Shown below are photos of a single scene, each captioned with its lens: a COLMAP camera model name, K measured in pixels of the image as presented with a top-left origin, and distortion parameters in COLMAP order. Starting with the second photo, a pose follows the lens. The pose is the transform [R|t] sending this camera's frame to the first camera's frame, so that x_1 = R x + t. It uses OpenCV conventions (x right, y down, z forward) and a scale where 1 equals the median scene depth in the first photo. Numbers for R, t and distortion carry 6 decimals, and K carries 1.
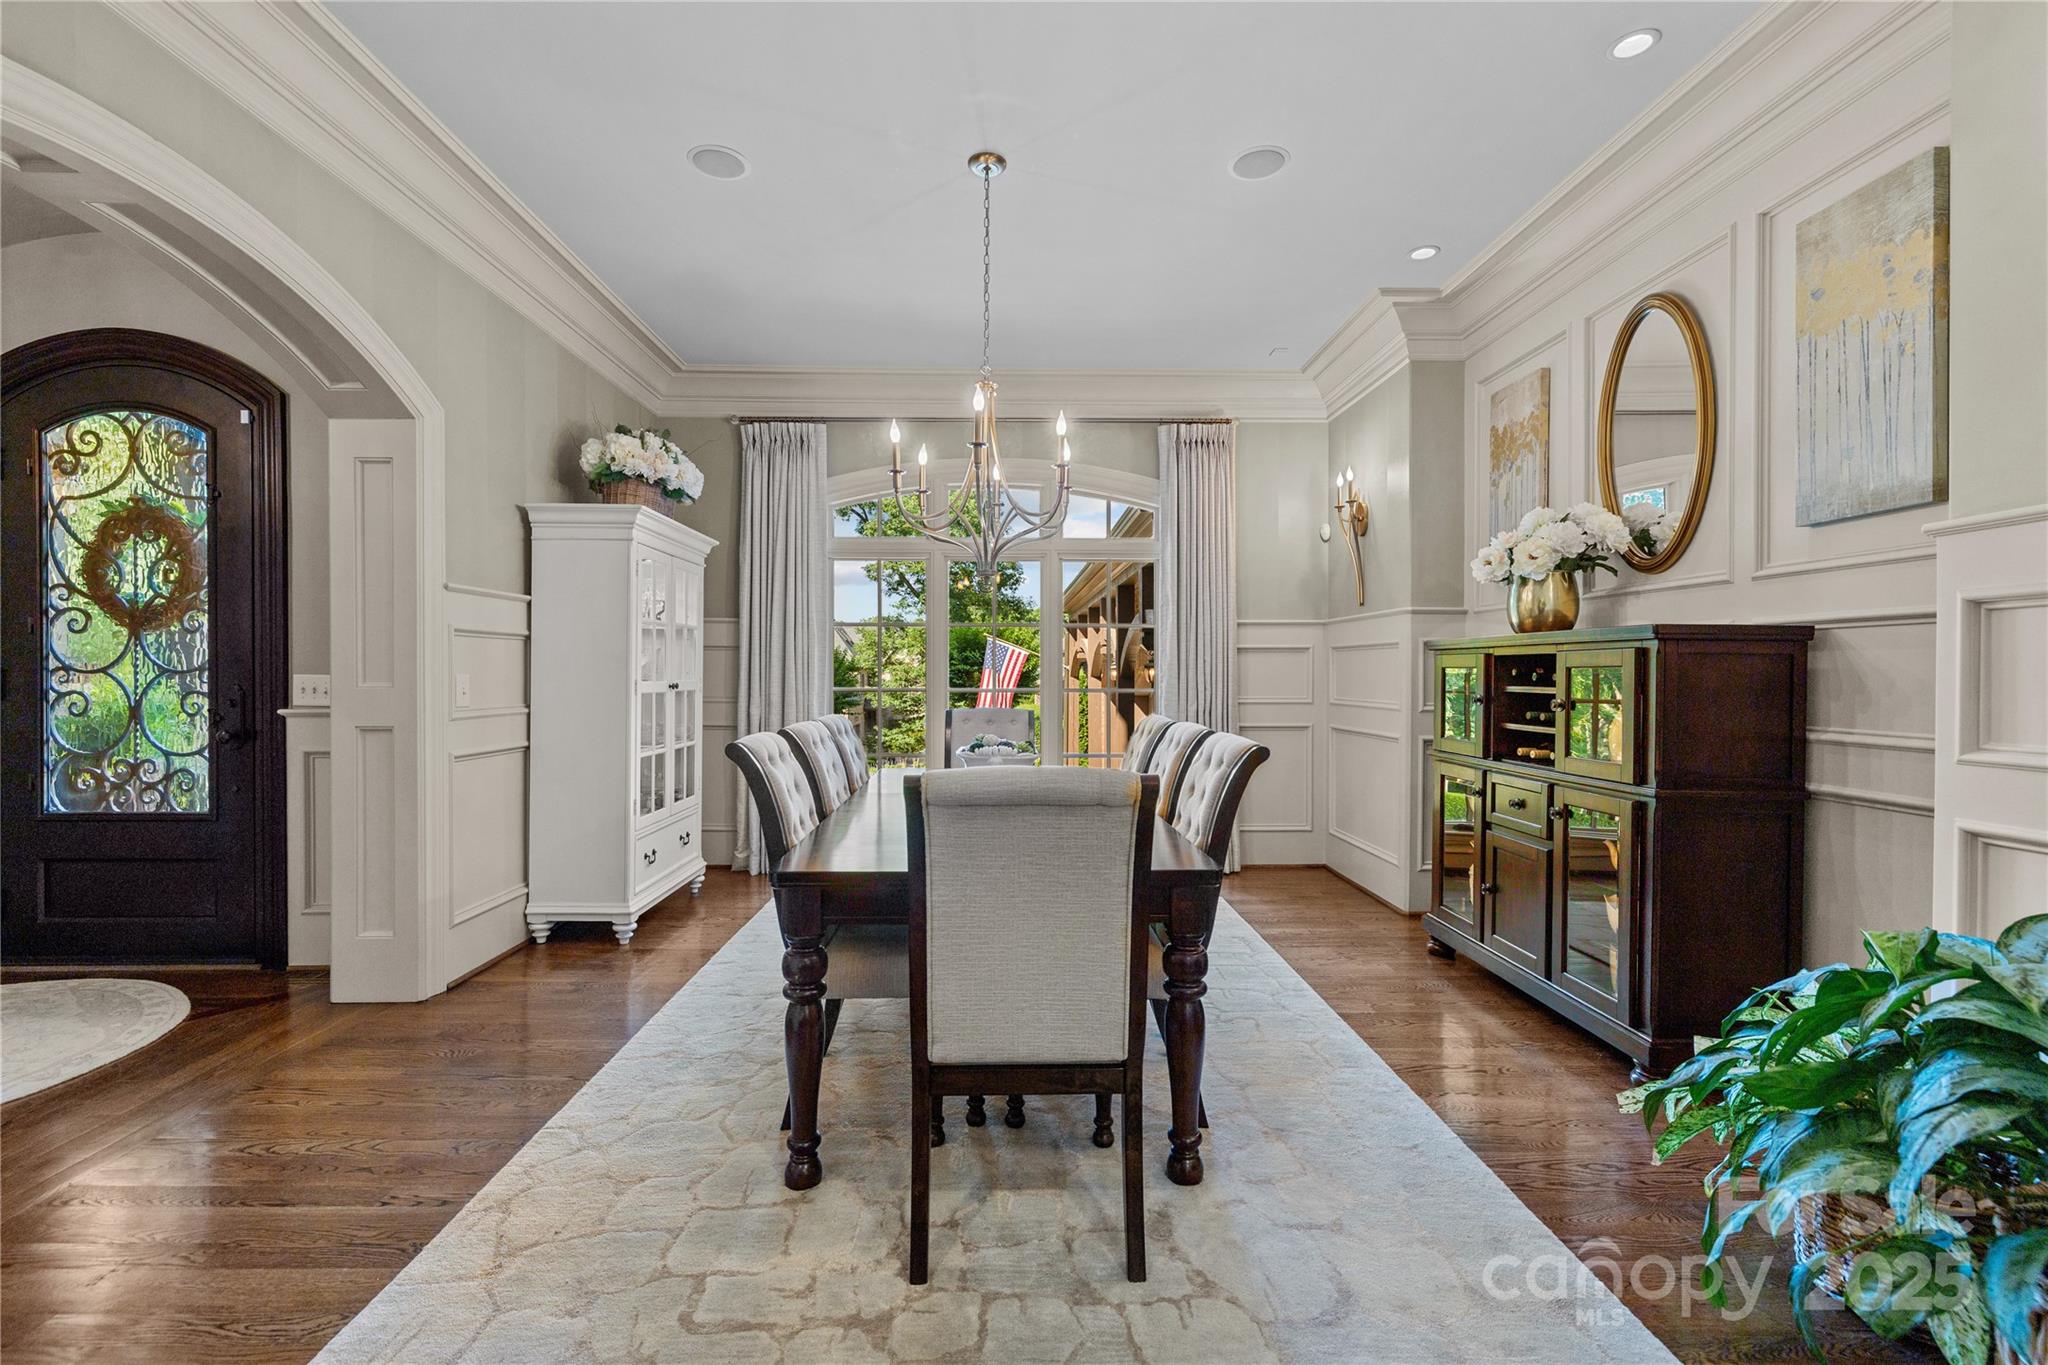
lens RADIAL K [[875.0, 0, 1013.7], [0, 875.0, 676.6], [0, 0, 1]] dist [0.005240, 0.000344]
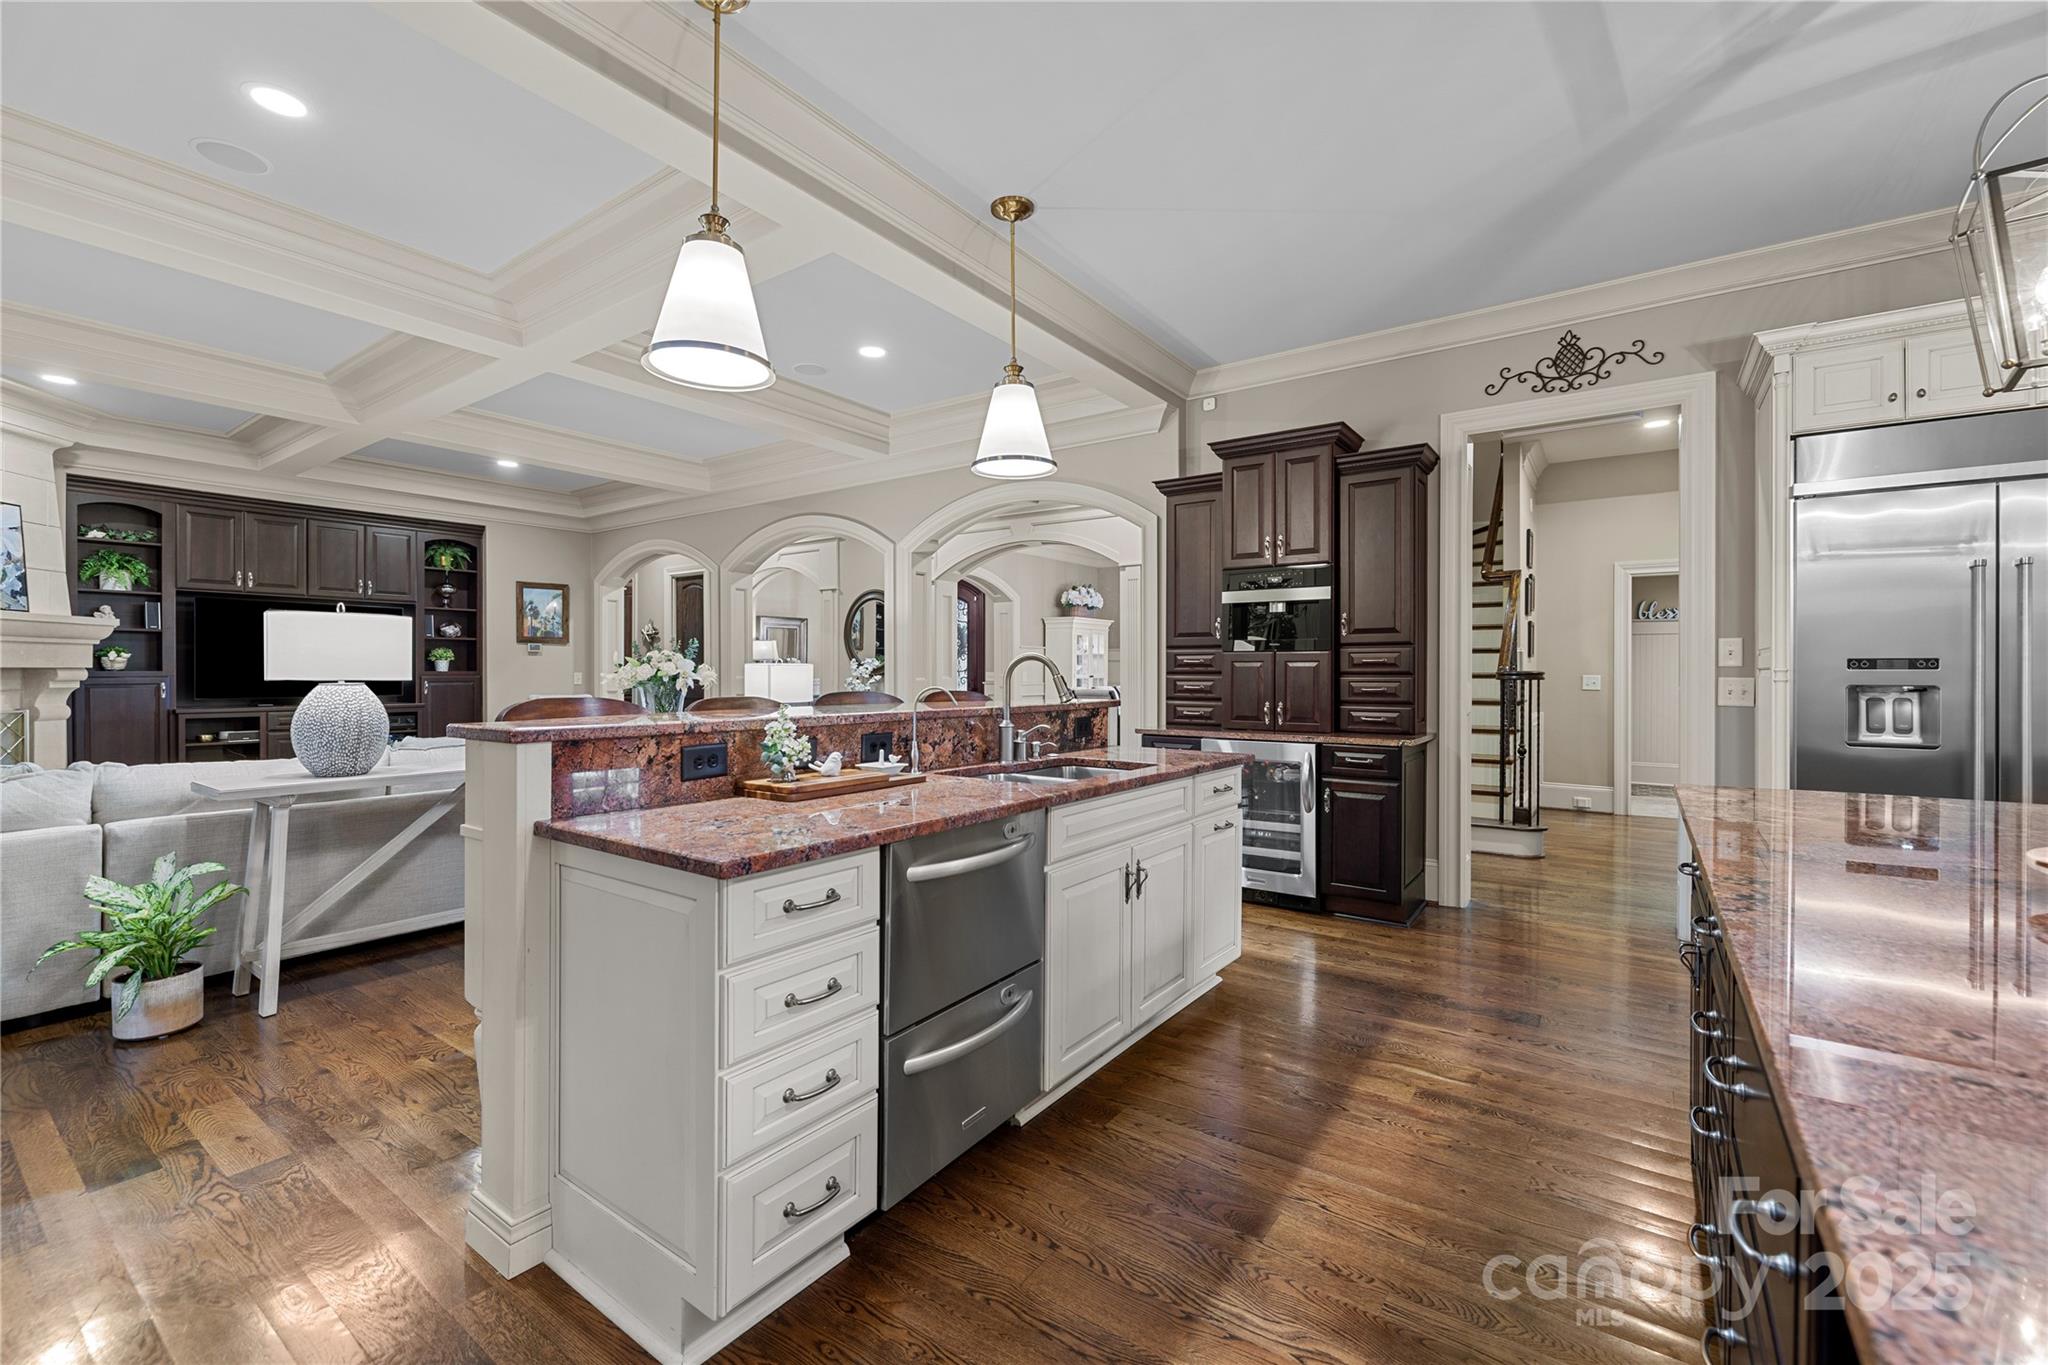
lens RADIAL K [[875.0, 0, 1020.3], [0, 875.0, 673.8], [0, 0, 1]] dist [0.005240, 0.000344]
pose [[0.793676, 0.003739, -0.608329, 1.207512], [-0.009263, 0.999939, -0.005940, 0.021175], [0.608270, 0.010349, 0.793663, -1.440766]]
